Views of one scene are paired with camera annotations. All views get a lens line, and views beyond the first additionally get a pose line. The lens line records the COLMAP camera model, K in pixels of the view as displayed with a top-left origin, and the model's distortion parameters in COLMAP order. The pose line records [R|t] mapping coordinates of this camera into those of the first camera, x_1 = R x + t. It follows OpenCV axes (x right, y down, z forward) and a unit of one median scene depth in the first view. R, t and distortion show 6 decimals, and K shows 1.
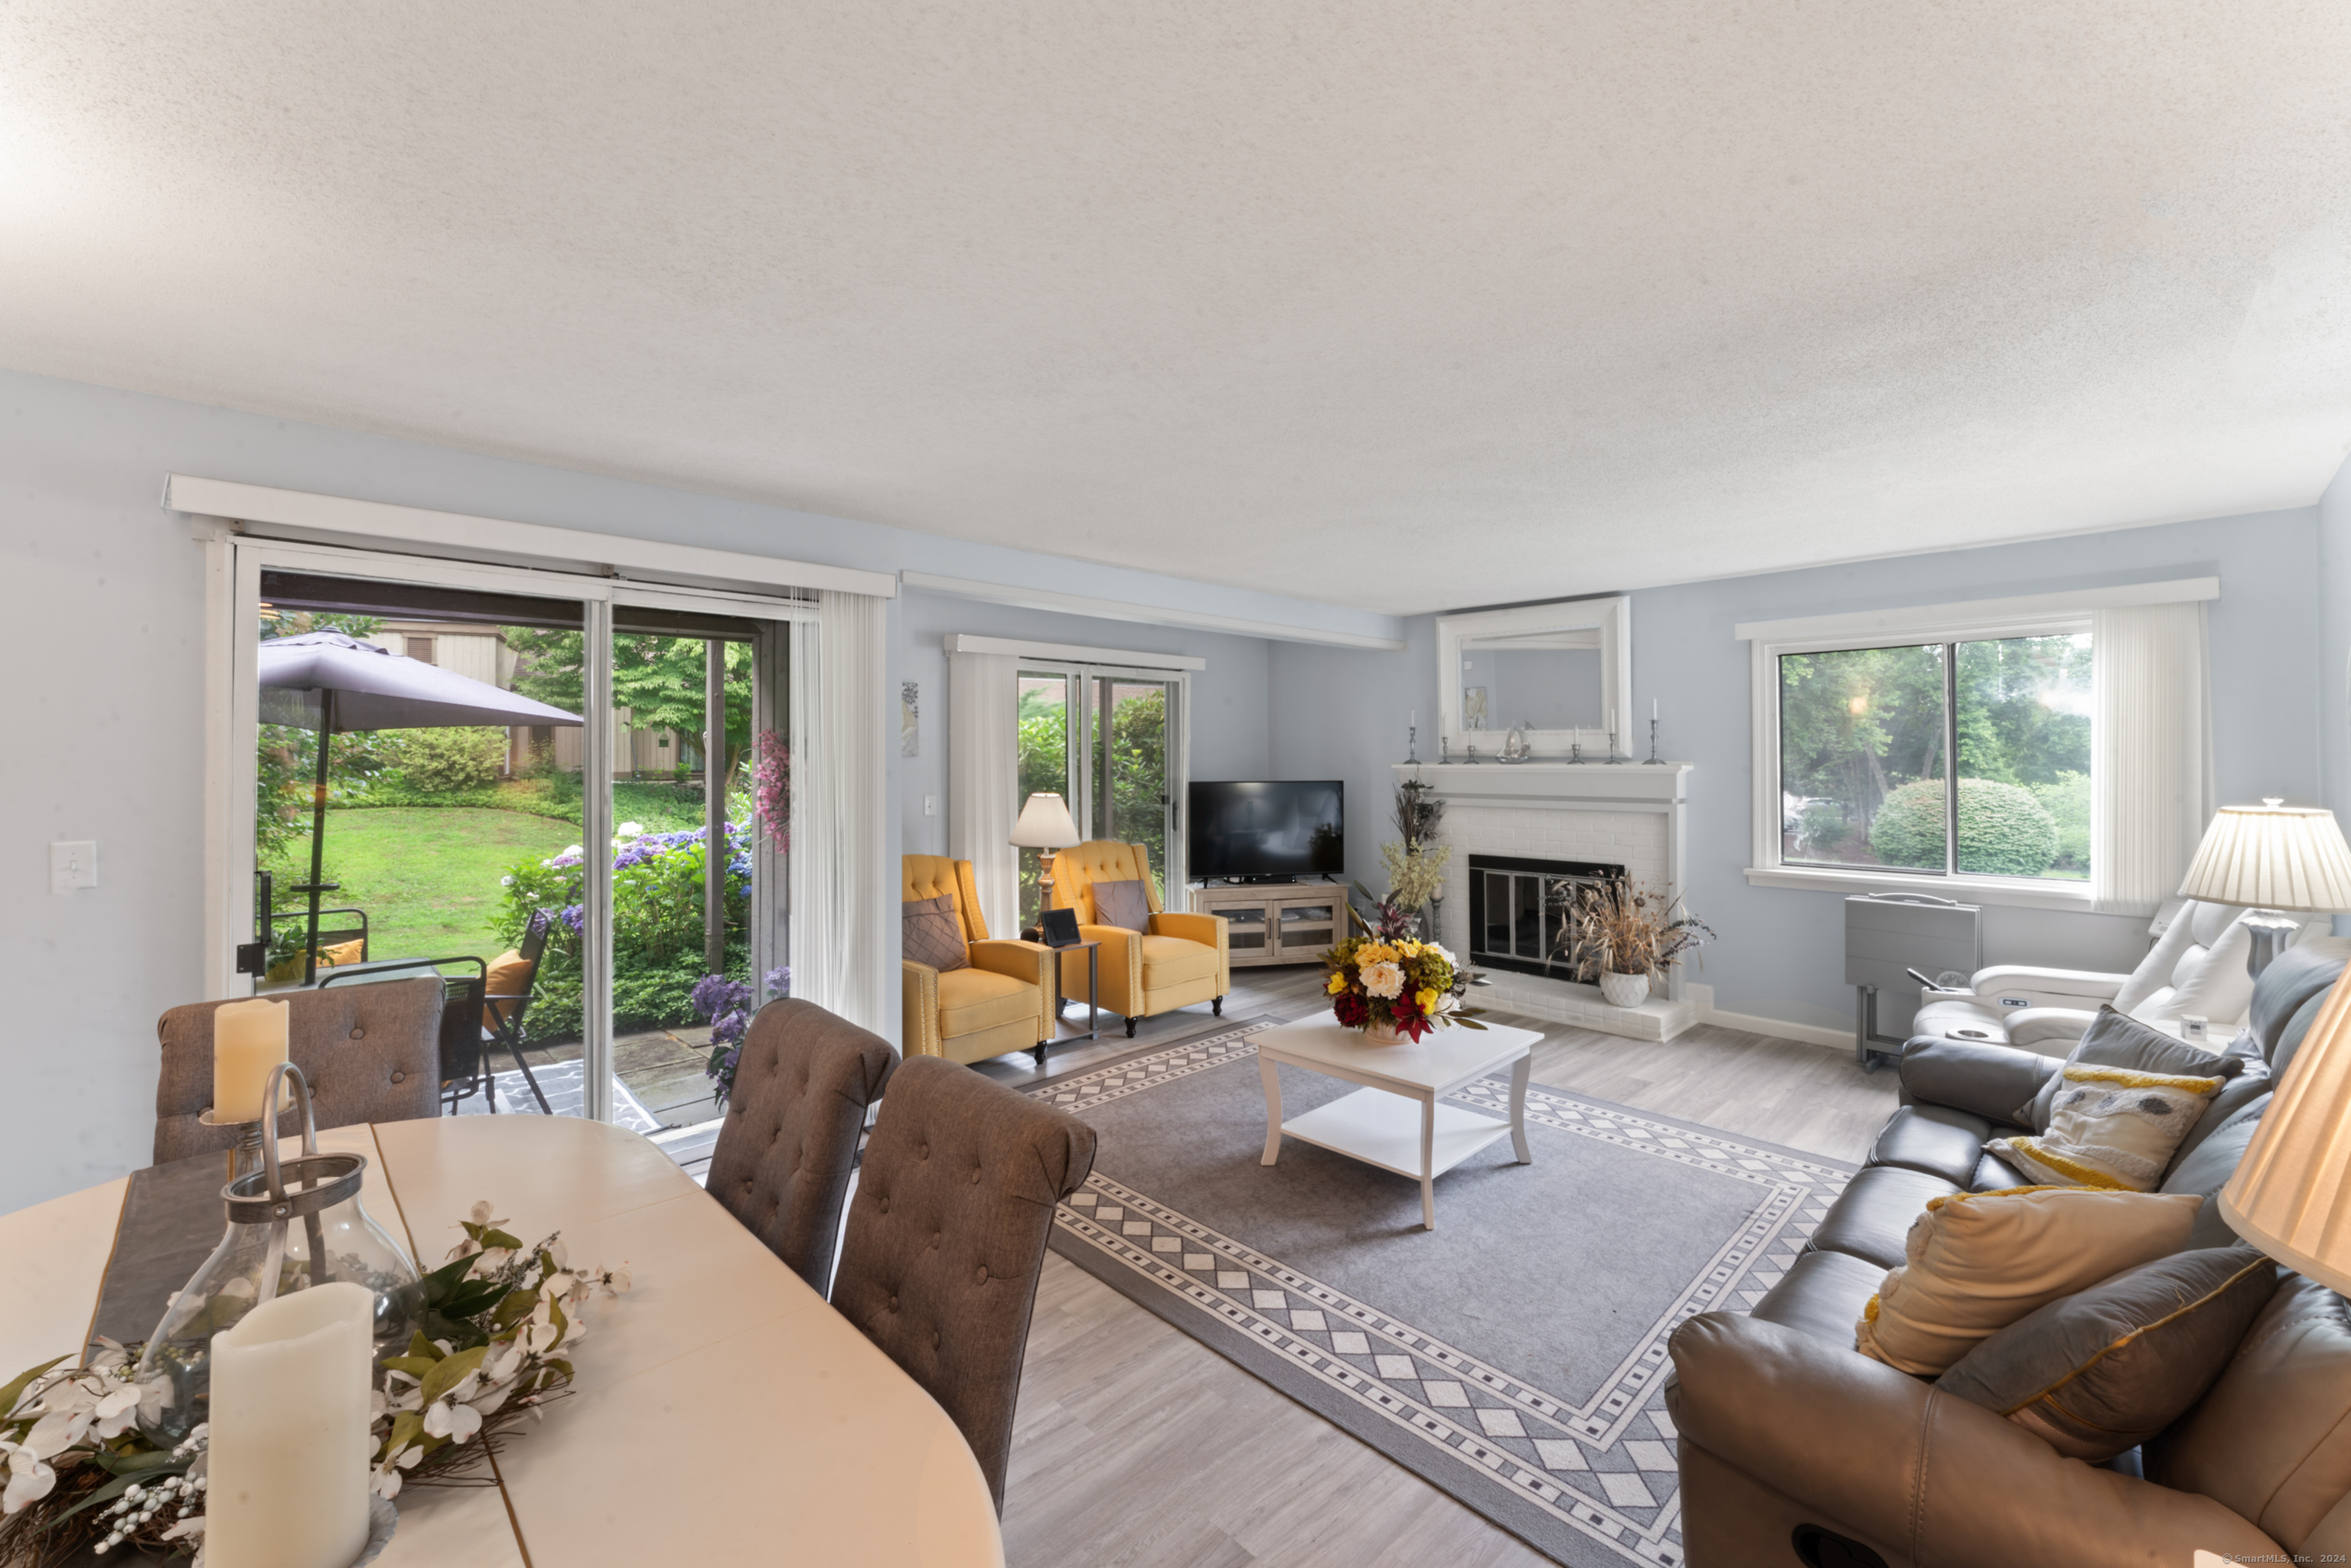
lens RADIAL K [[955.0, 0, 1175.8], [0, 955.0, 745.8], [0, 0, 1]] dist [-0.000533, -0.000067]
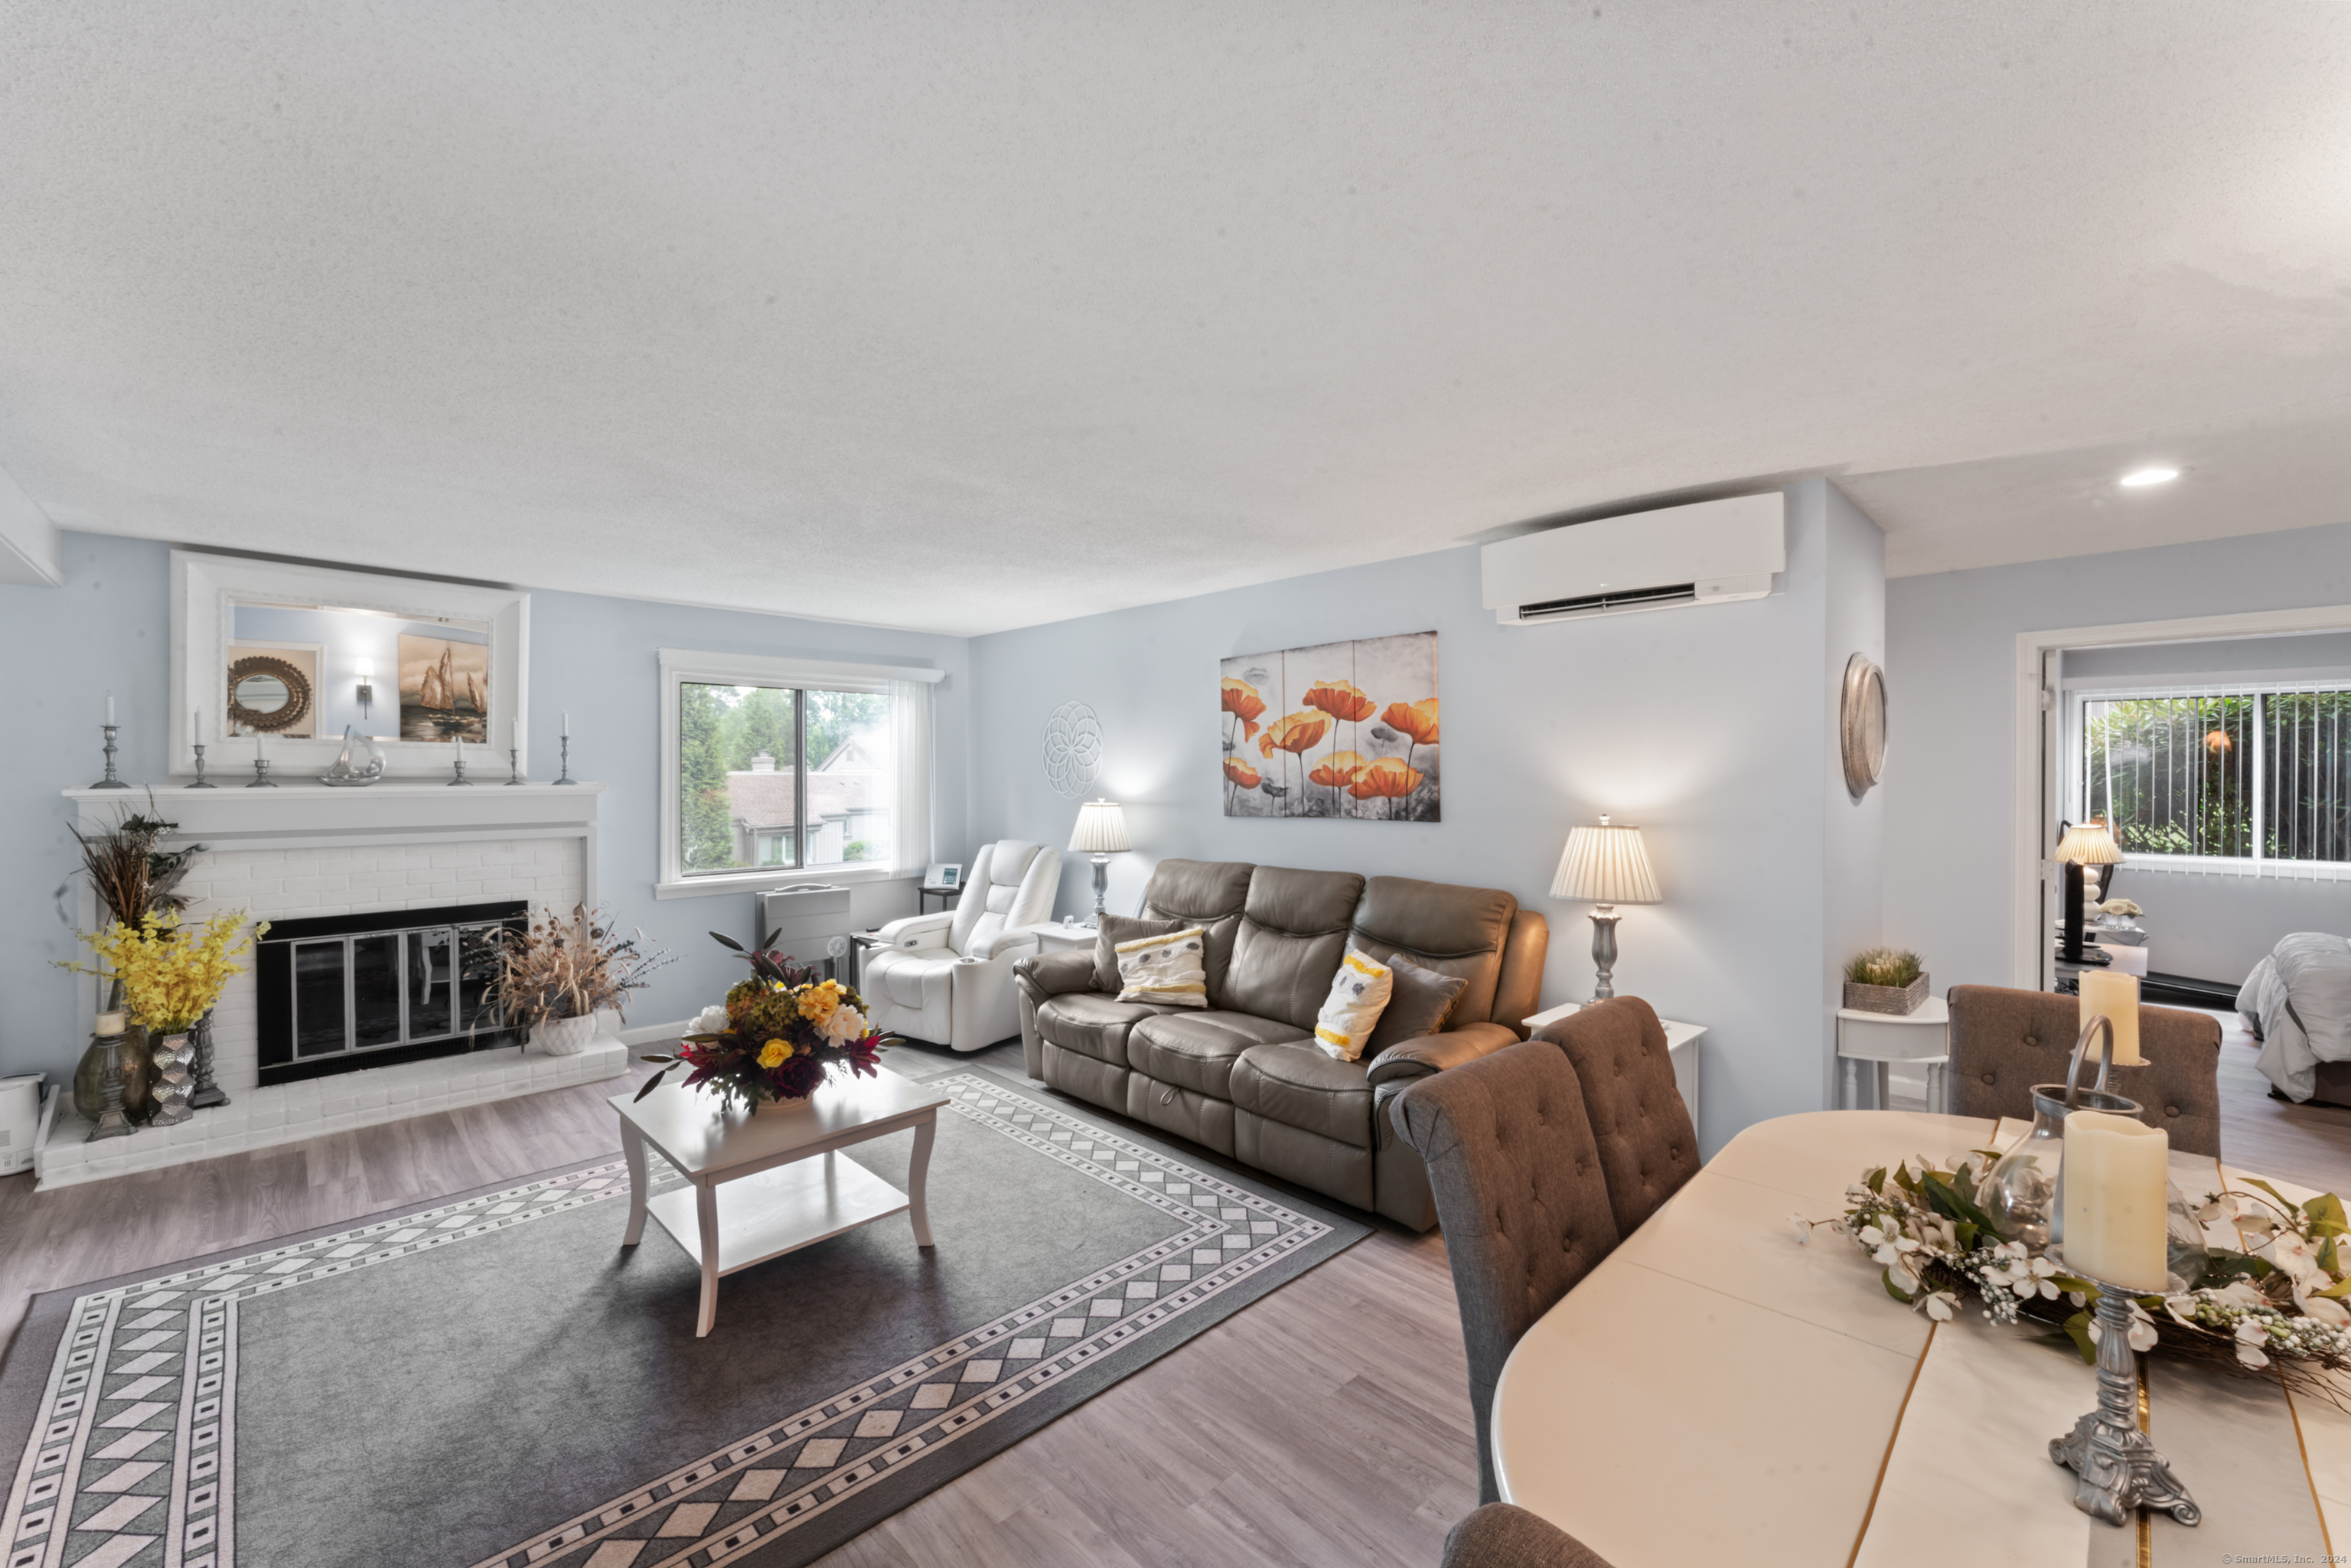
lens RADIAL K [[943.7, 0, 1175.5], [0, 943.7, 784.0], [0, 0, 1]] dist [0.000433, 0.000106]
pose [[-0.004477, -0.007401, 0.999963, -0.458051], [-0.013647, 0.999880, 0.007339, 0.004263], [-0.999897, -0.013614, -0.004578, 0.470853]]
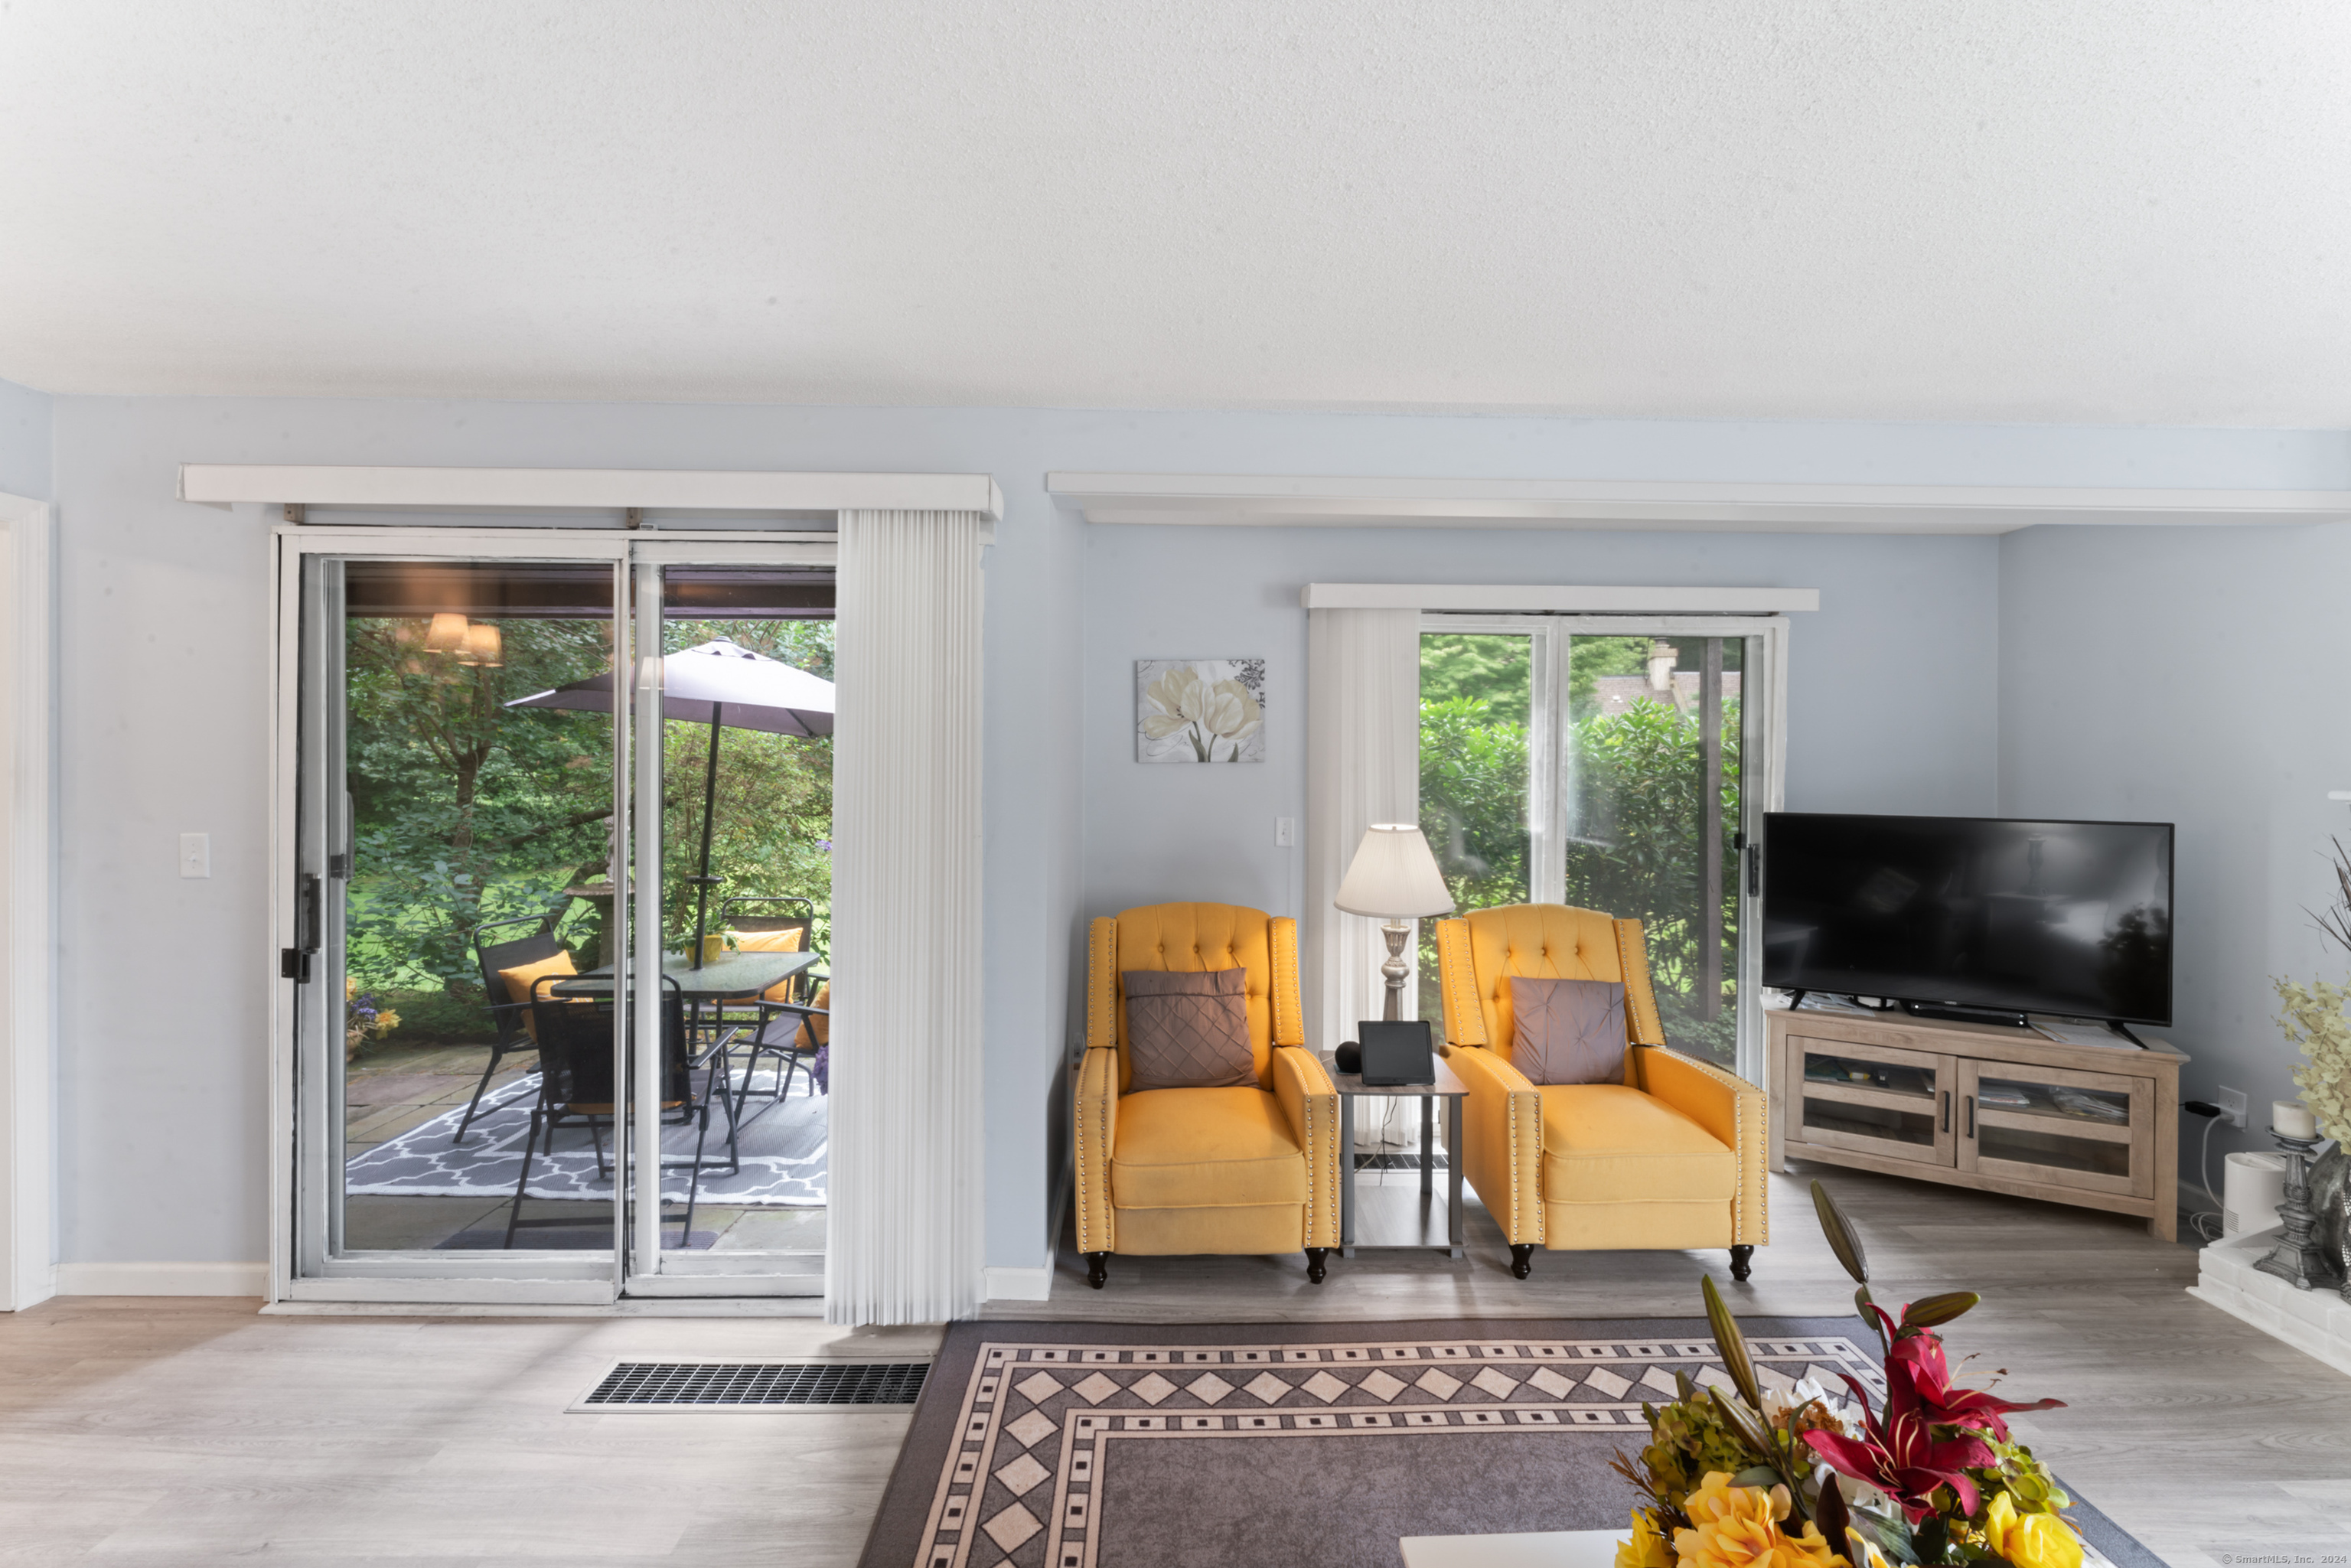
lens RADIAL K [[937.6, 0, 1176.2], [0, 937.6, 772.1], [0, 0, 1]] dist [-0.011291, -0.000059]
pose [[0.732899, 0.011232, -0.680244, 0.177710], [-0.000360, 0.999870, 0.016122, 0.008059], [0.680337, -0.011571, 0.732808, 0.503162]]
